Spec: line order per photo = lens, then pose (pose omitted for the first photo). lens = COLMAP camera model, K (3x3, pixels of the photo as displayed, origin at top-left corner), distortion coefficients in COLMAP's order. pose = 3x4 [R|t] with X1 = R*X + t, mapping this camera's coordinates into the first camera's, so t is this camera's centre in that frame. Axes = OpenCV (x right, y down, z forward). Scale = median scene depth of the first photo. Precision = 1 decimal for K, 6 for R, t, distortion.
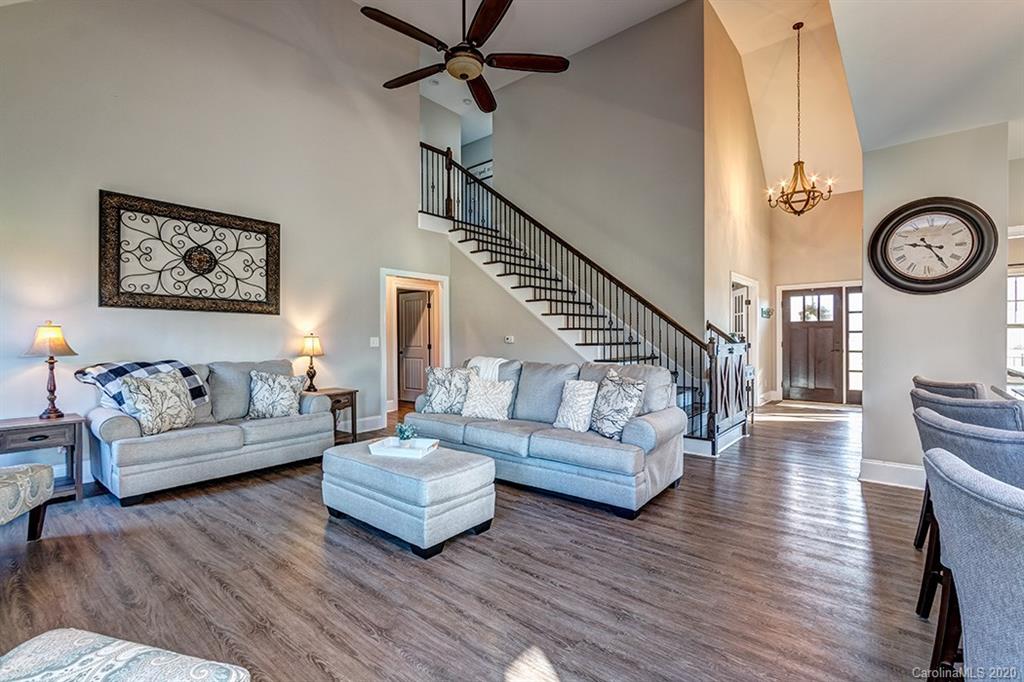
lens RADIAL K [[465.7, 0, 508.0], [0, 465.7, 340.5], [0, 0, 1]] dist [-0.002221, -0.000632]
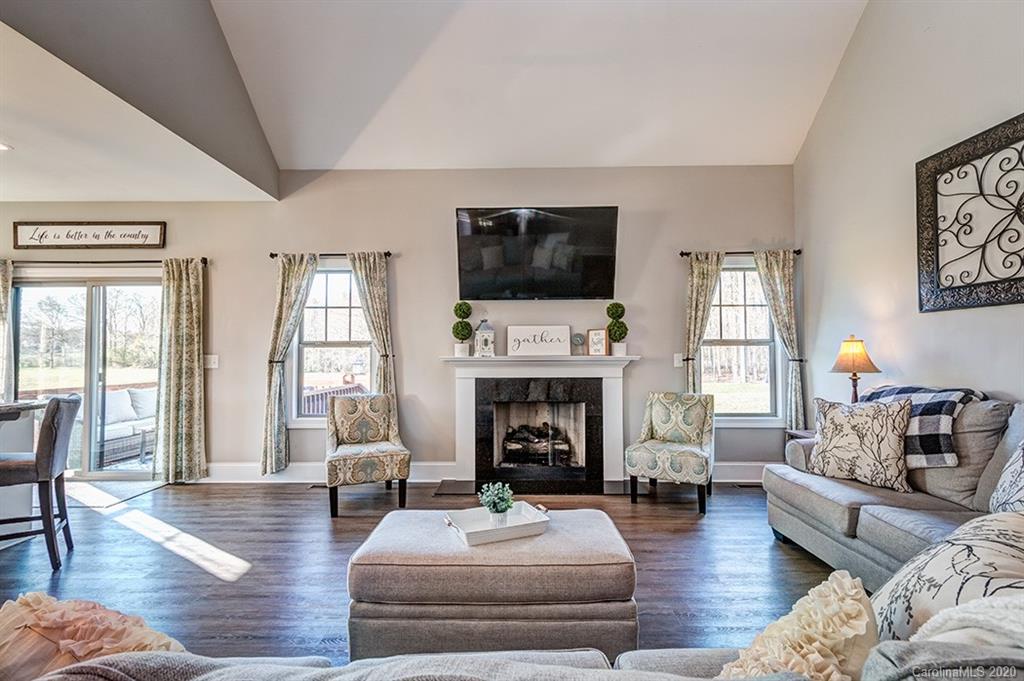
lens RADIAL K [[465.7, 0, 516.7], [0, 465.7, 341.5], [0, 0, 1]] dist [-0.002221, -0.000632]
pose [[-0.761157, -0.012354, -0.648450, 0.147524], [0.000133, 0.999816, -0.019204, -0.010817], [0.648568, -0.014704, -0.761015, 1.273167]]
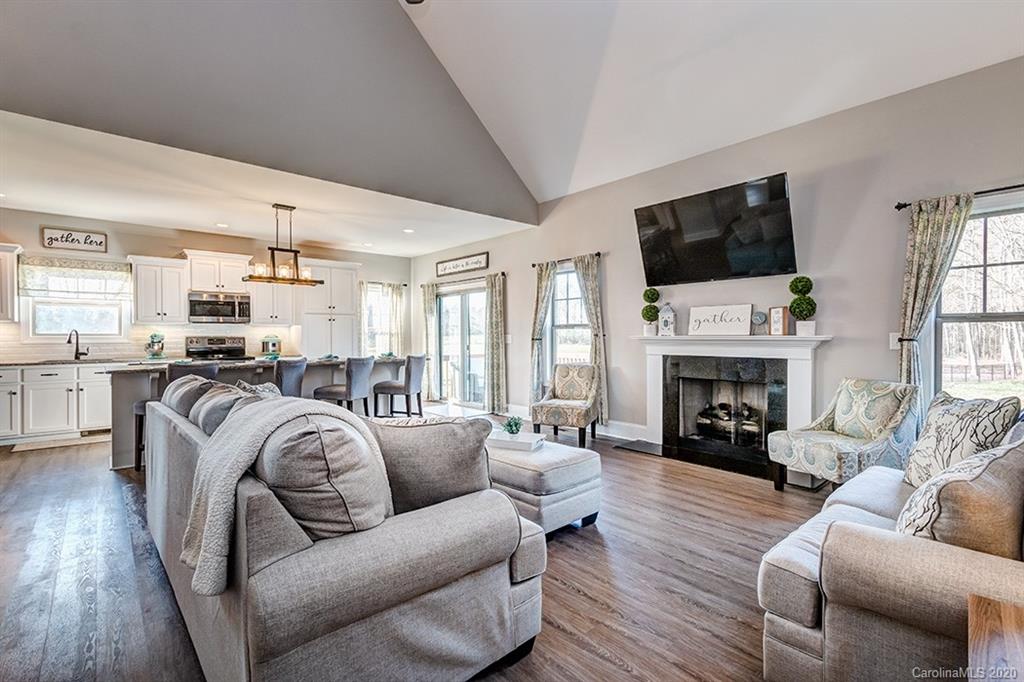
lens RADIAL K [[465.7, 0, 510.8], [0, 465.7, 339.0], [0, 0, 1]] dist [-0.002221, -0.000632]
pose [[-0.990622, 0.004307, 0.136560, -0.302395], [0.006483, 0.999859, 0.015493, -0.009875], [-0.136474, 0.016233, -0.990511, 1.692380]]
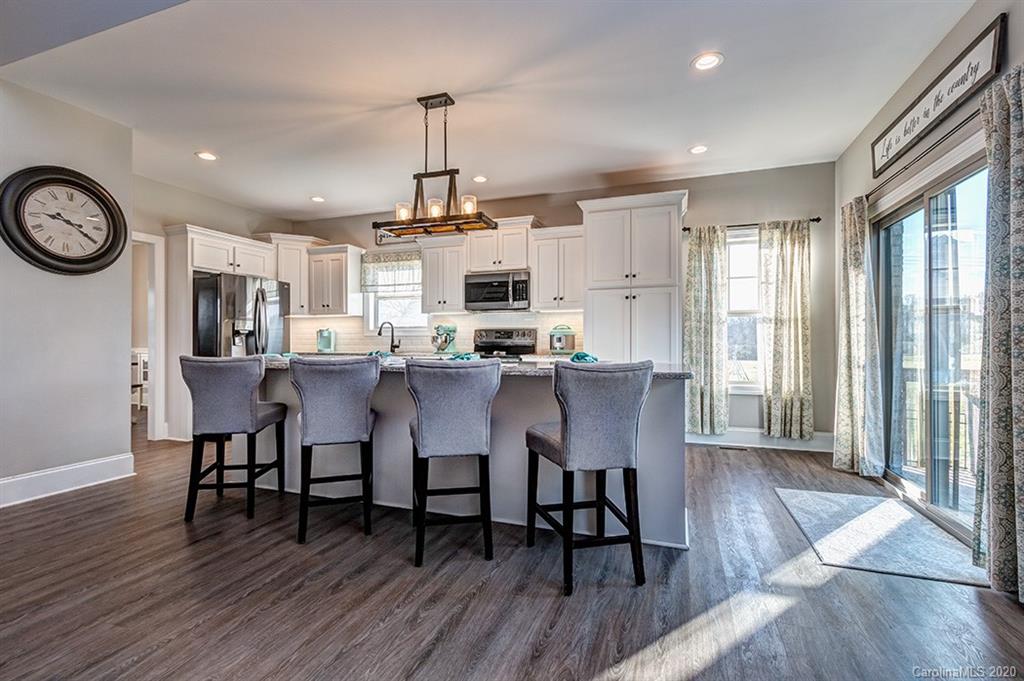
lens RADIAL K [[465.7, 0, 510.4], [0, 465.7, 340.5], [0, 0, 1]] dist [-0.002221, -0.000632]
pose [[-0.356170, 0.001234, 0.934421, -0.248791], [0.011195, 0.999933, 0.002947, 0.035700], [-0.934354, 0.011510, -0.356160, 0.501940]]
